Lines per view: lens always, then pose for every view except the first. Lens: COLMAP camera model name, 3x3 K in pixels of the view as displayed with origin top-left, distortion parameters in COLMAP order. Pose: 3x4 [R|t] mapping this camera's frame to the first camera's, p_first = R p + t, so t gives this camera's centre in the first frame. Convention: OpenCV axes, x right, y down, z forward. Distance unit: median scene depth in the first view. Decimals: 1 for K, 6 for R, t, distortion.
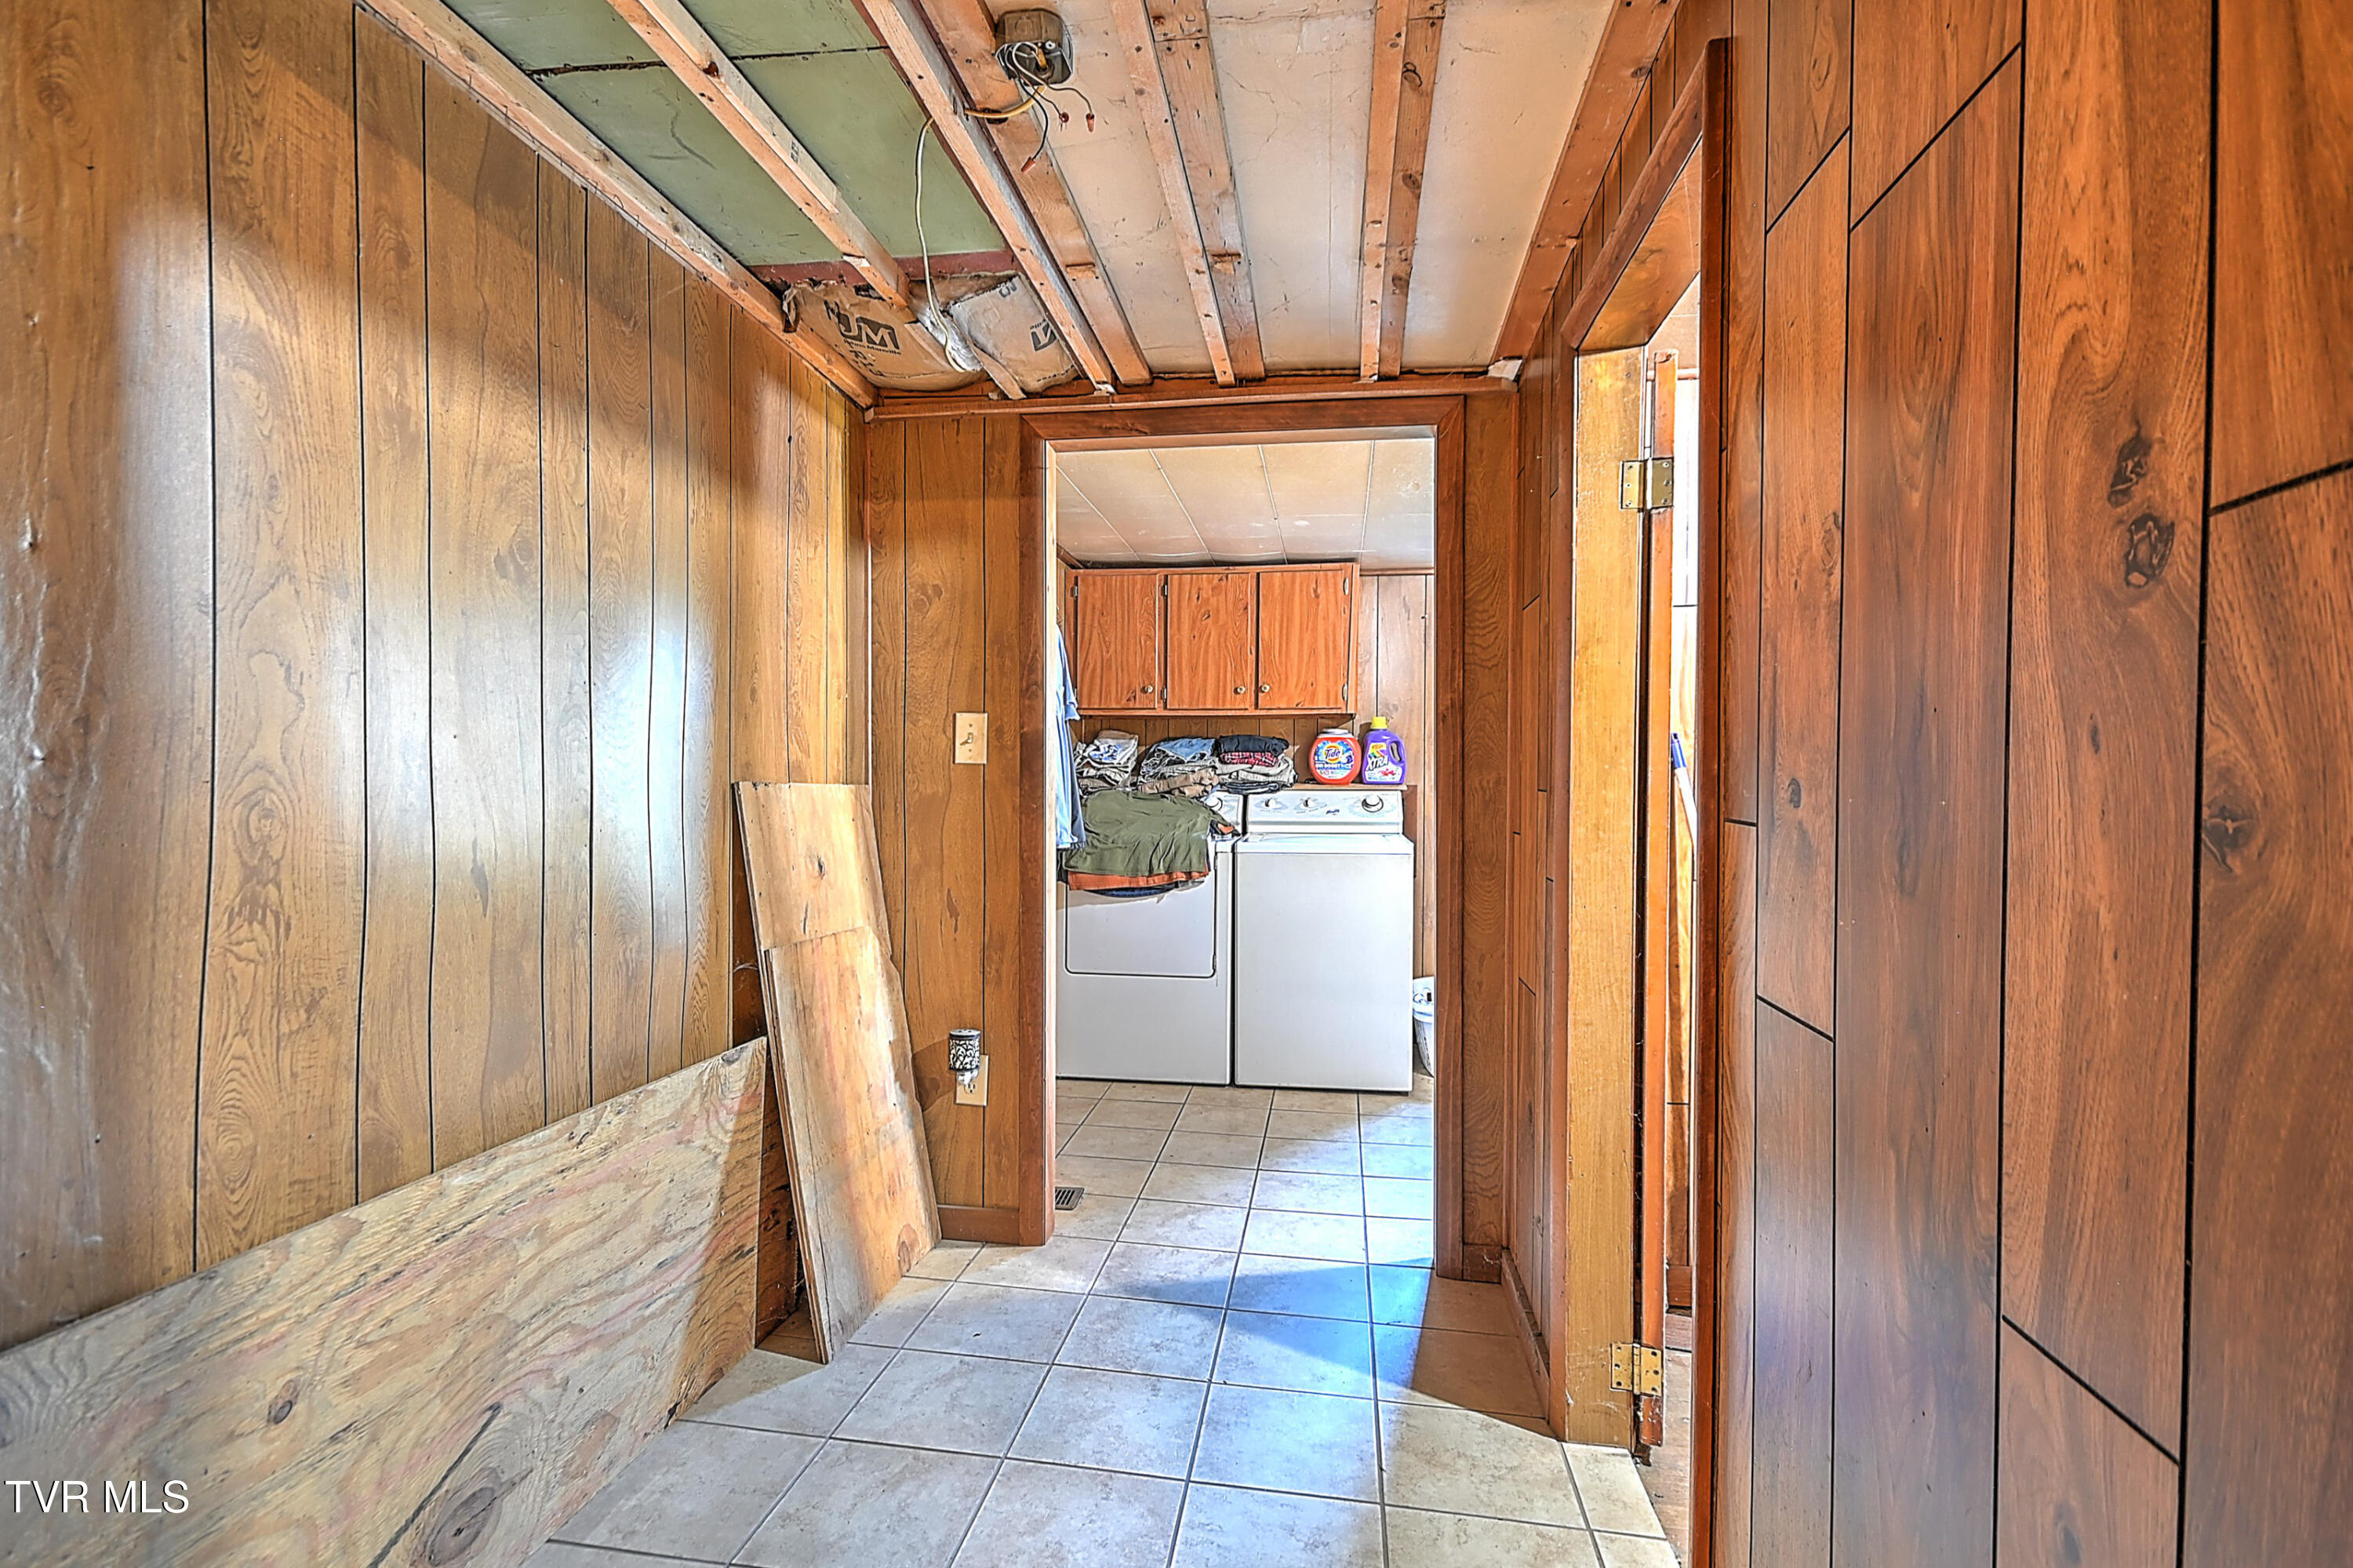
lens RADIAL K [[1108.8, 0, 1163.5], [0, 1108.8, 800.5], [0, 0, 1]] dist [0.025770, -0.006508]
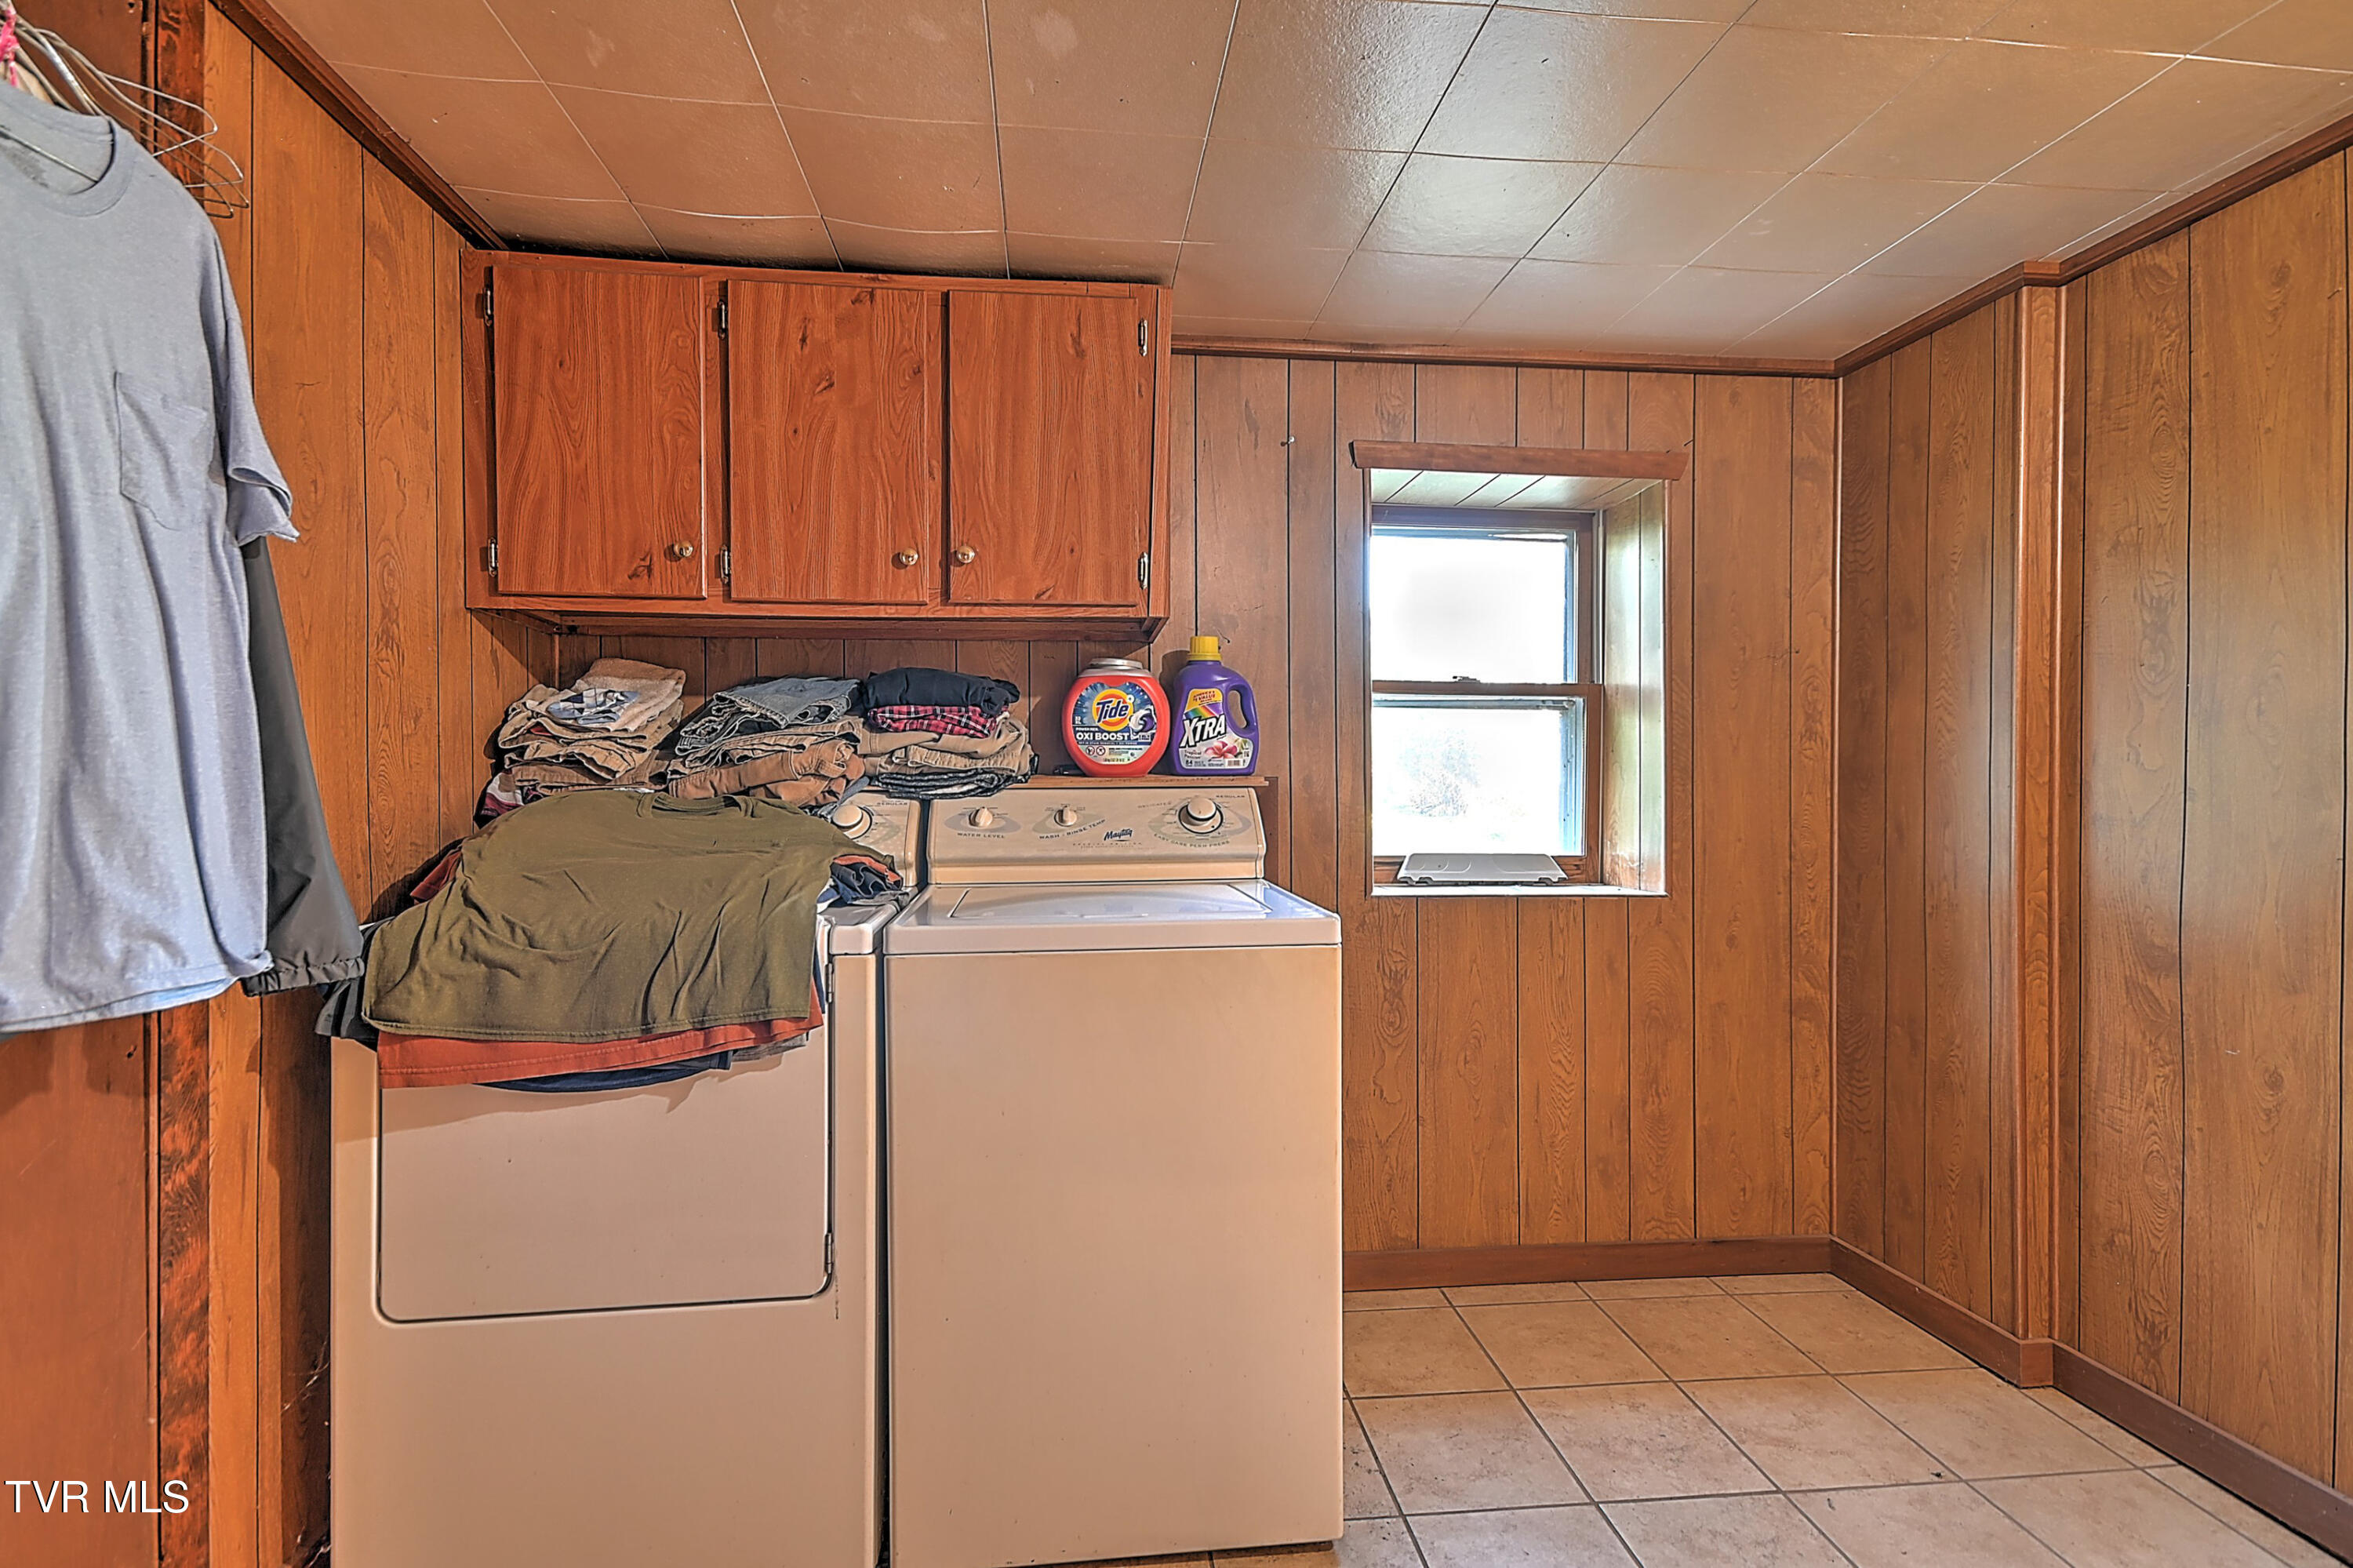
lens RADIAL K [[1108.8, 0, 1164.6], [0, 1108.8, 802.0], [0, 0, 1]] dist [0.025770, -0.006508]
pose [[0.965076, -0.012622, 0.261667, 0.050222], [0.010511, 0.999900, 0.009467, -0.007557], [-0.261760, -0.006386, 0.965112, 0.542453]]
